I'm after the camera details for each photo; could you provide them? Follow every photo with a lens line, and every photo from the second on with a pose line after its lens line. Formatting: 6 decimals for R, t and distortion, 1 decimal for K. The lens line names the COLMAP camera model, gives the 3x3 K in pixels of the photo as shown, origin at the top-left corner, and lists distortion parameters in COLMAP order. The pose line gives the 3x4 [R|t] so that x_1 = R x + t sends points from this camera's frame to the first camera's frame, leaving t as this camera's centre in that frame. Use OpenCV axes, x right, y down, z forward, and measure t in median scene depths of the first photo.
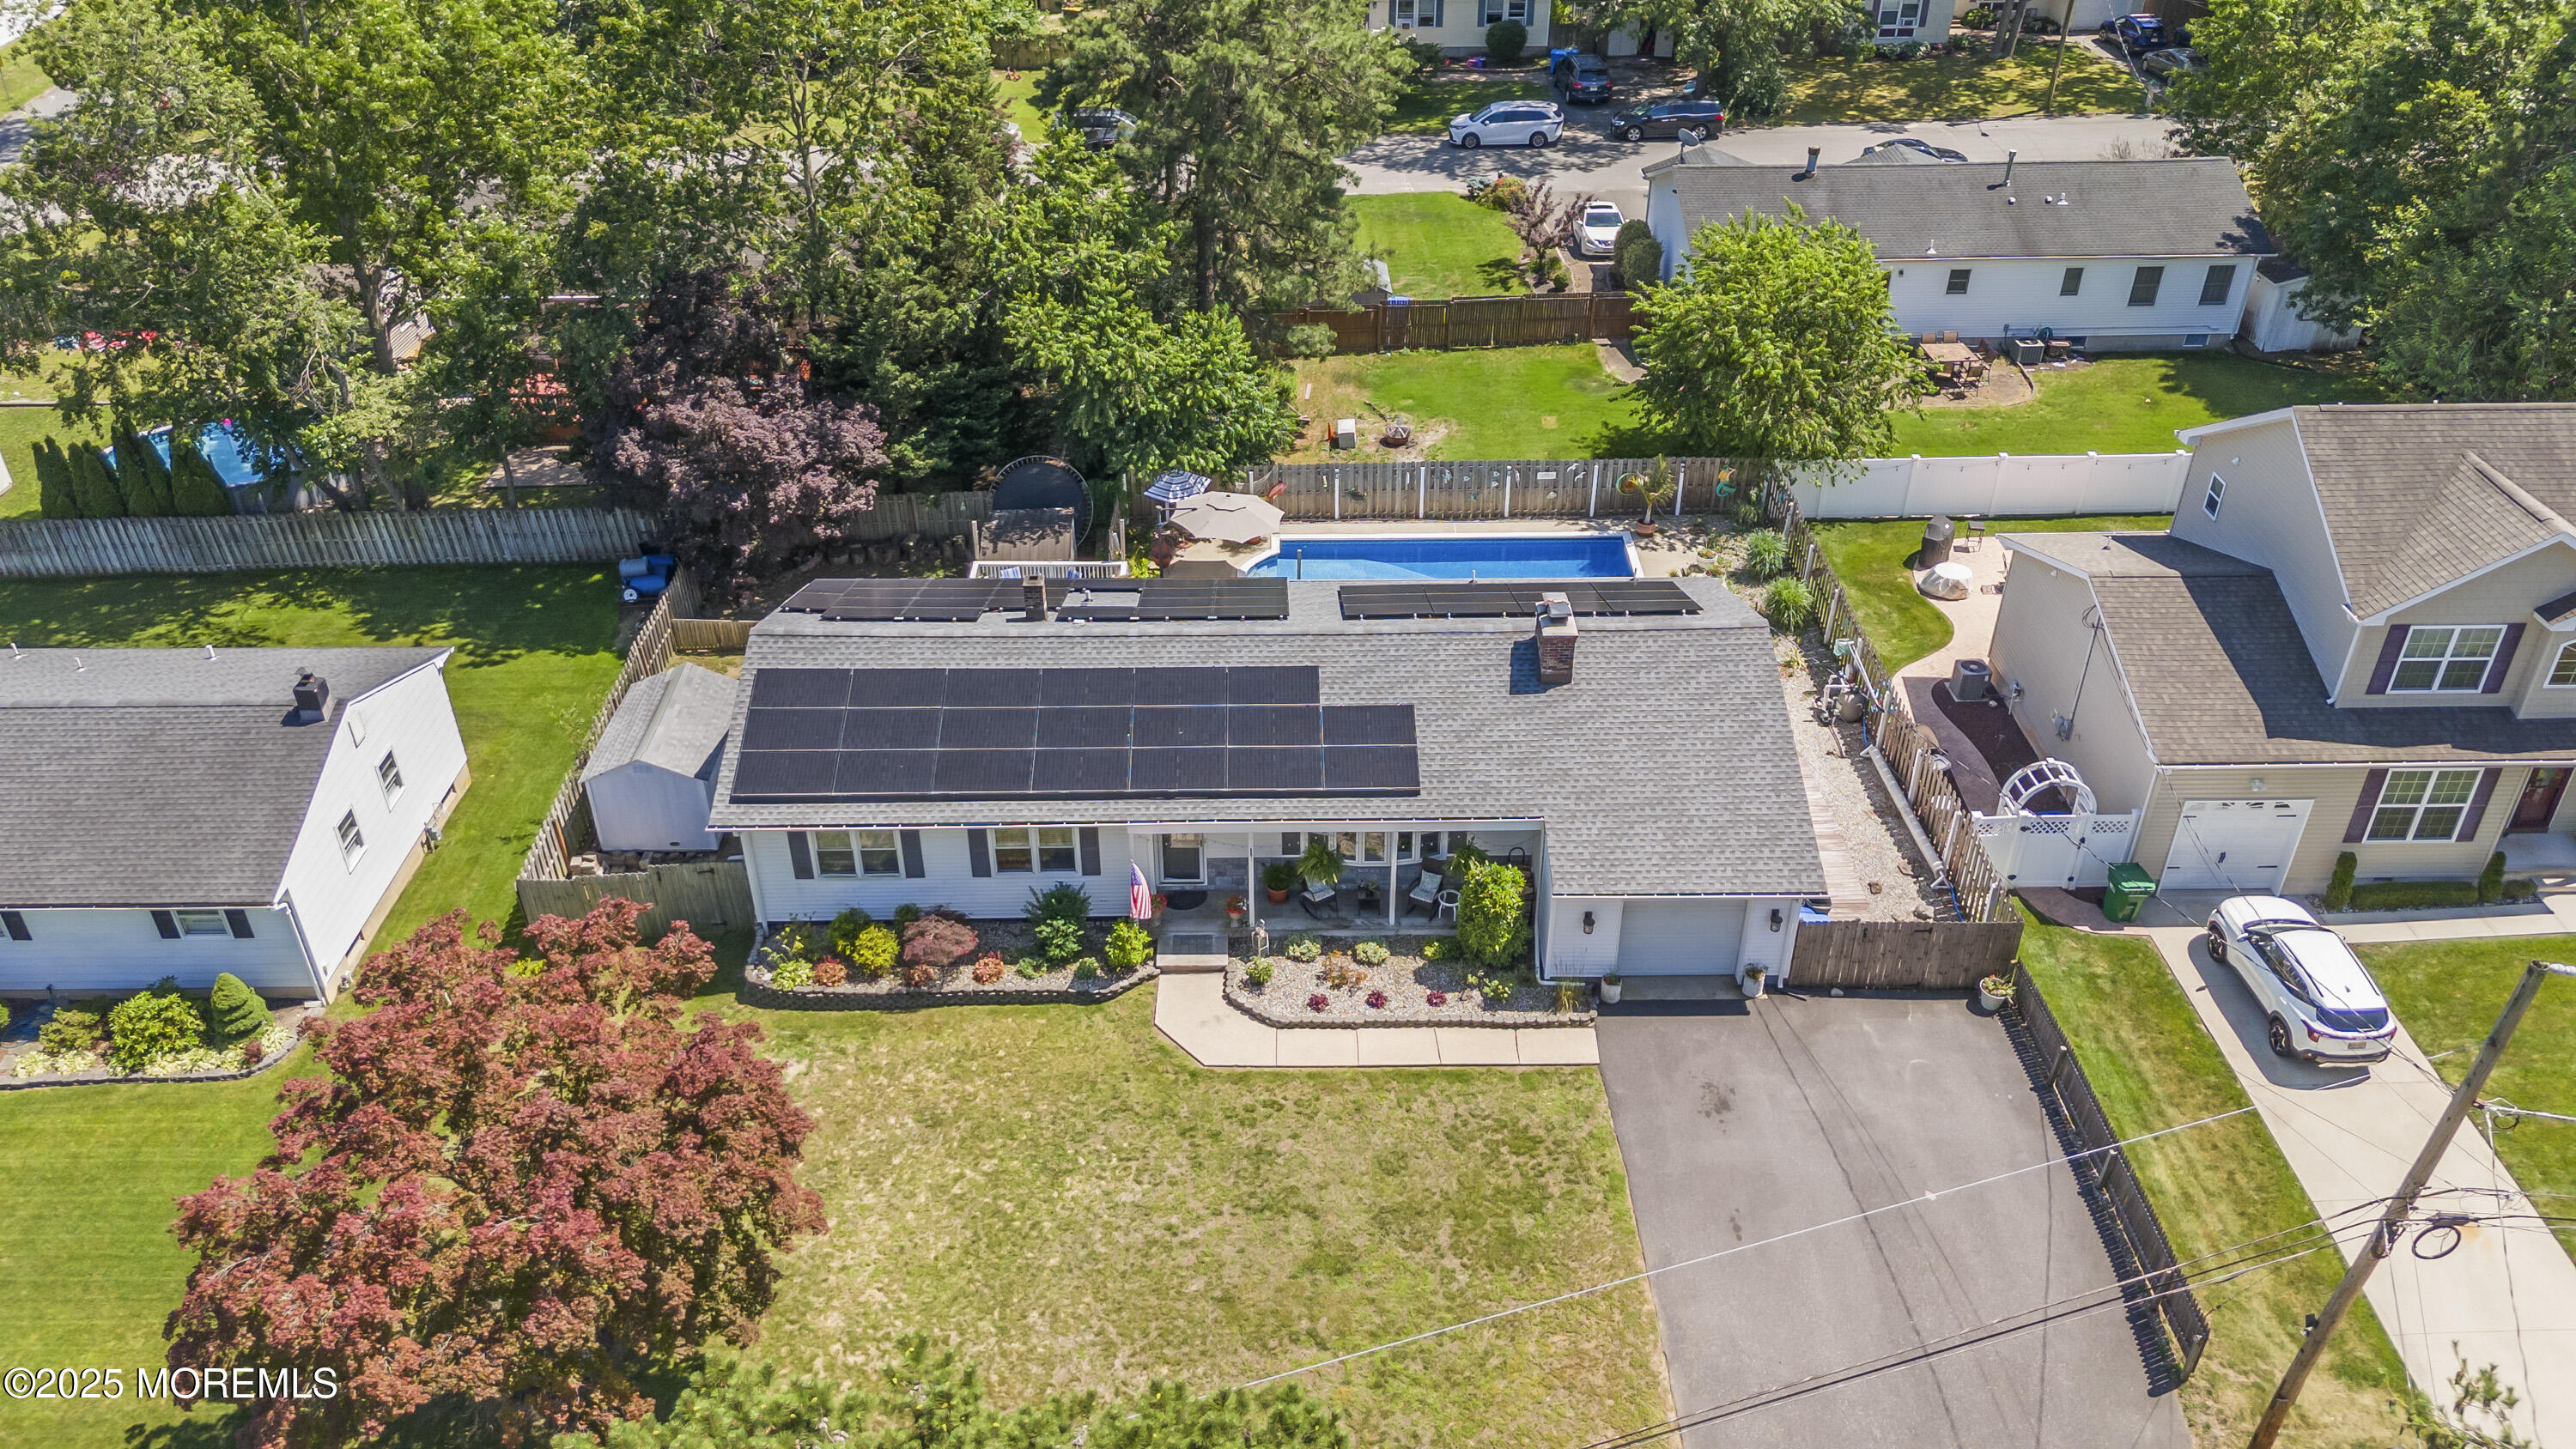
lens RADIAL K [[1884.4, 0, 1288.0], [0, 1884.4, 724.5], [0, 0, 1]] dist [0.068577, -0.068046]
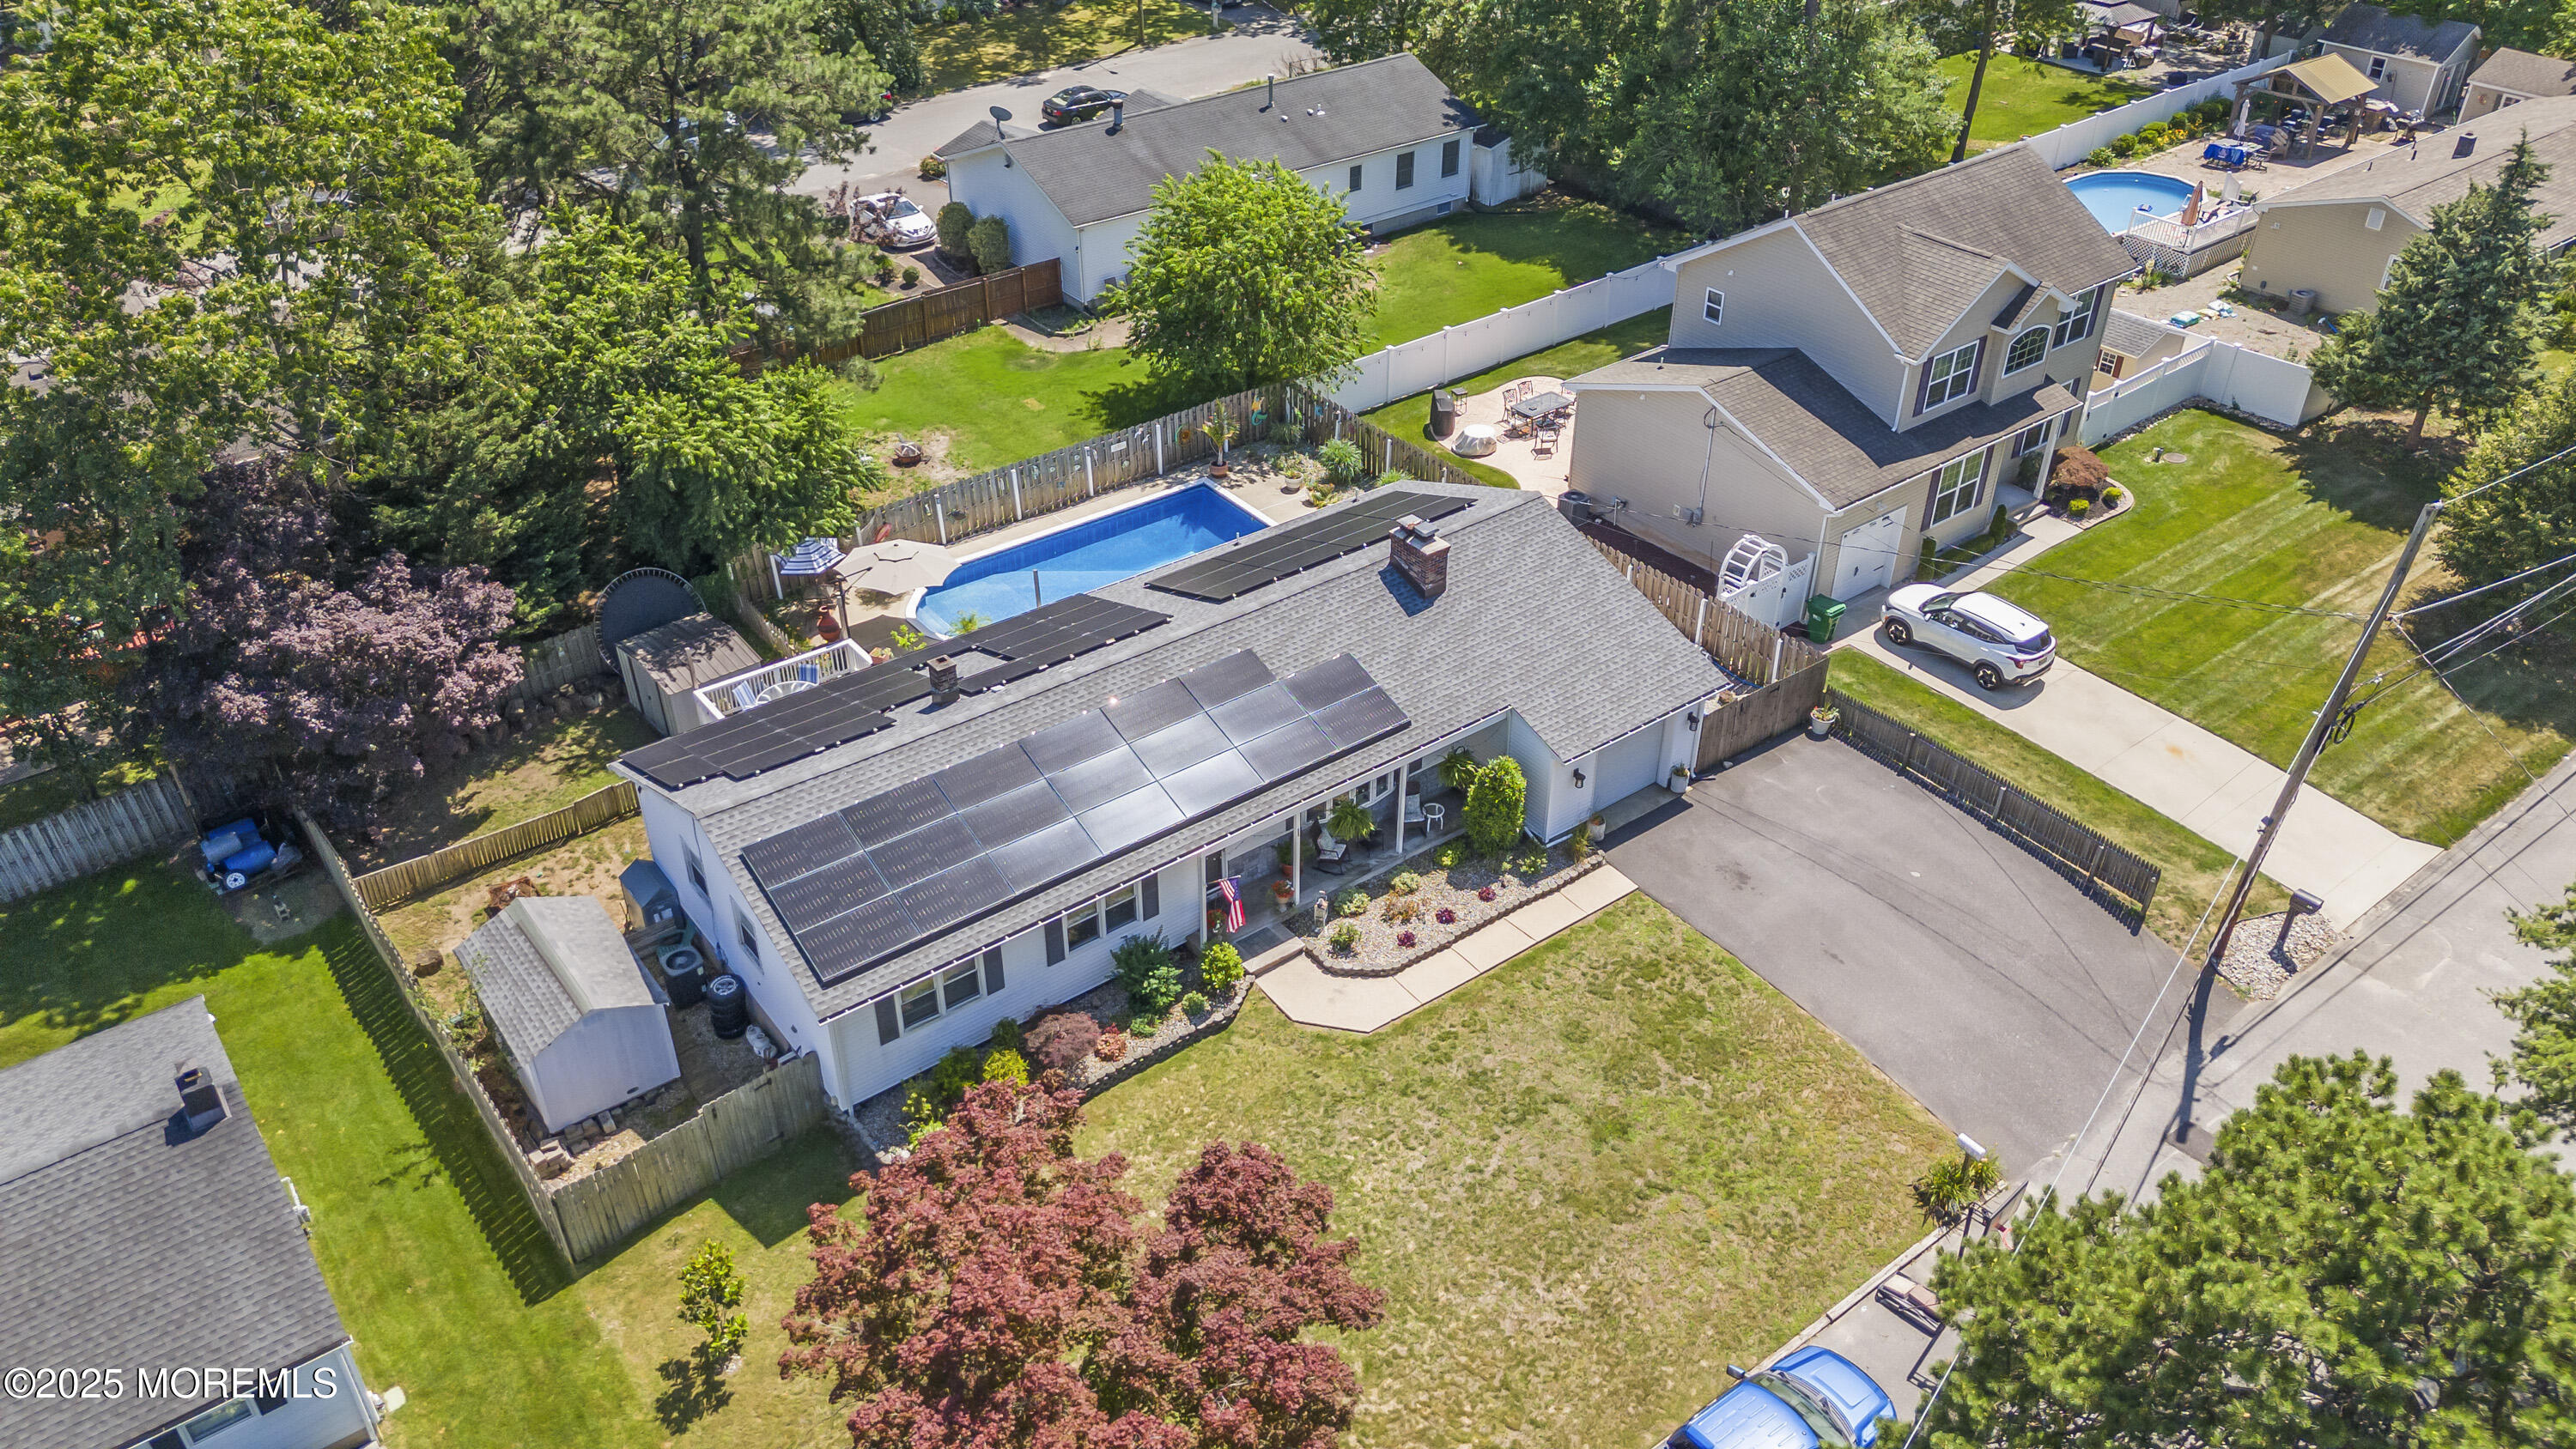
lens RADIAL K [[1884.4, 0, 1288.0], [0, 1884.4, 724.5], [0, 0, 1]] dist [0.068577, -0.068046]
pose [[0.804427, -0.333784, 0.491411, -0.495193], [0.326813, 0.939446, 0.103121, -0.092849], [-0.496075, 0.077646, 0.864801, 0.102869]]
